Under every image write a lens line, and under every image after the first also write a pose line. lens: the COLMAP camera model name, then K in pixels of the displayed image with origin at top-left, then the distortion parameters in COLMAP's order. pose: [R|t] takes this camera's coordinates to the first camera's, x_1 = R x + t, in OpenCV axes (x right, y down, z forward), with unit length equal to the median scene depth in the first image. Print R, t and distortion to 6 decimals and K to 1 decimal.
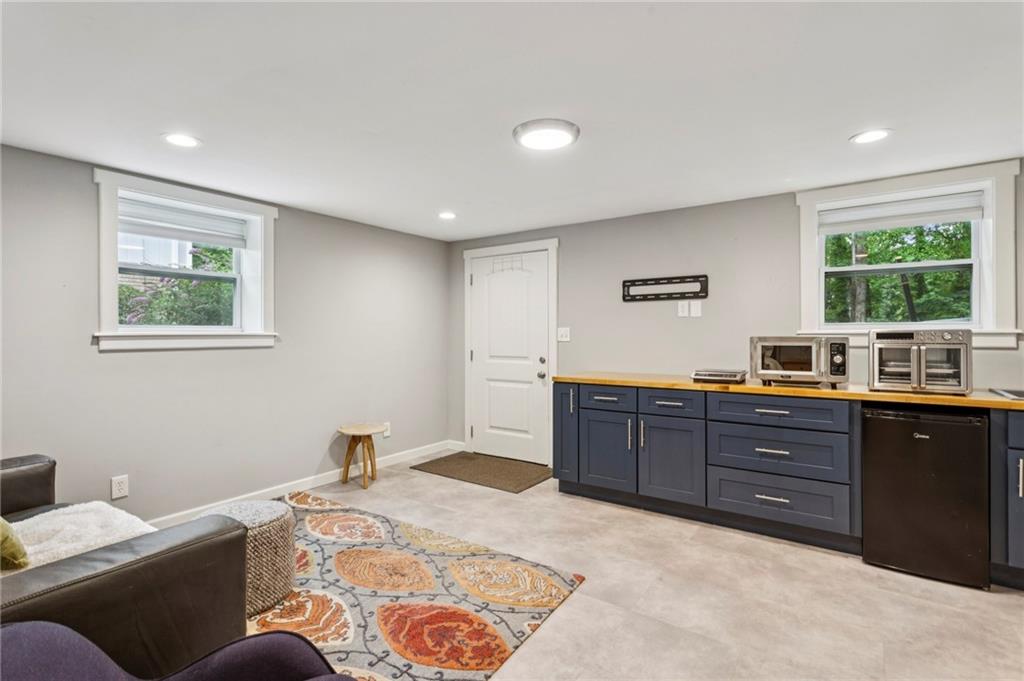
lens RADIAL K [[488.5, 0, 508.7], [0, 488.5, 339.1], [0, 0, 1]] dist [-0.001754, -0.000324]
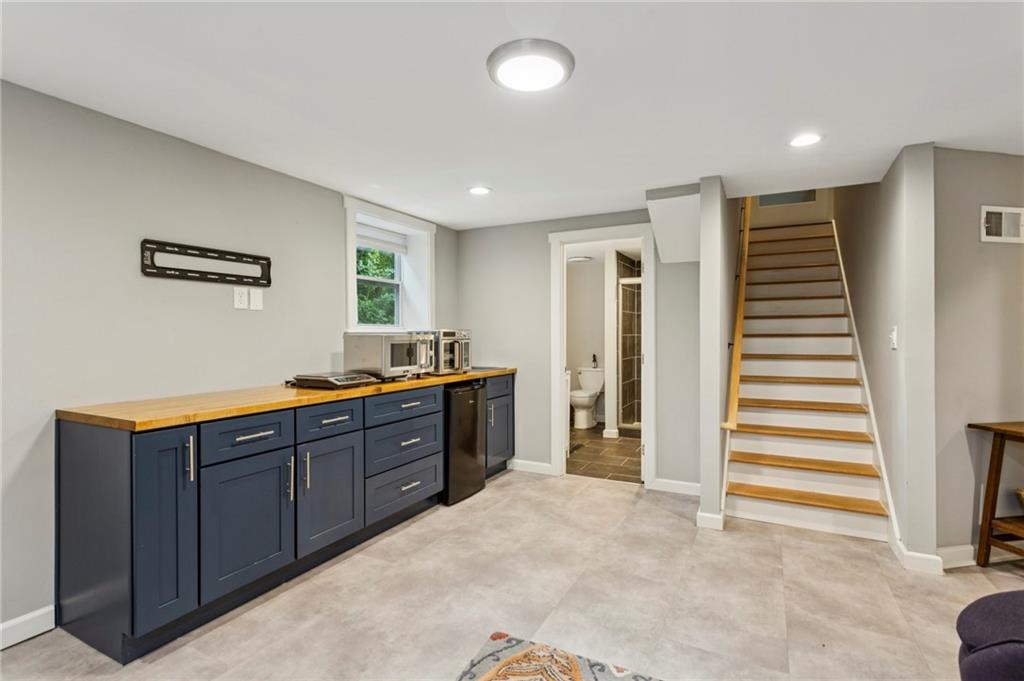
lens RADIAL K [[488.5, 0, 508.7], [0, 488.5, 339.1], [0, 0, 1]] dist [-0.001754, -0.000324]
pose [[-0.130158, -0.007529, 0.991465, -0.521975], [0.013669, 0.999863, 0.009388, -0.002488], [-0.991399, 0.014774, -0.130037, 0.875823]]
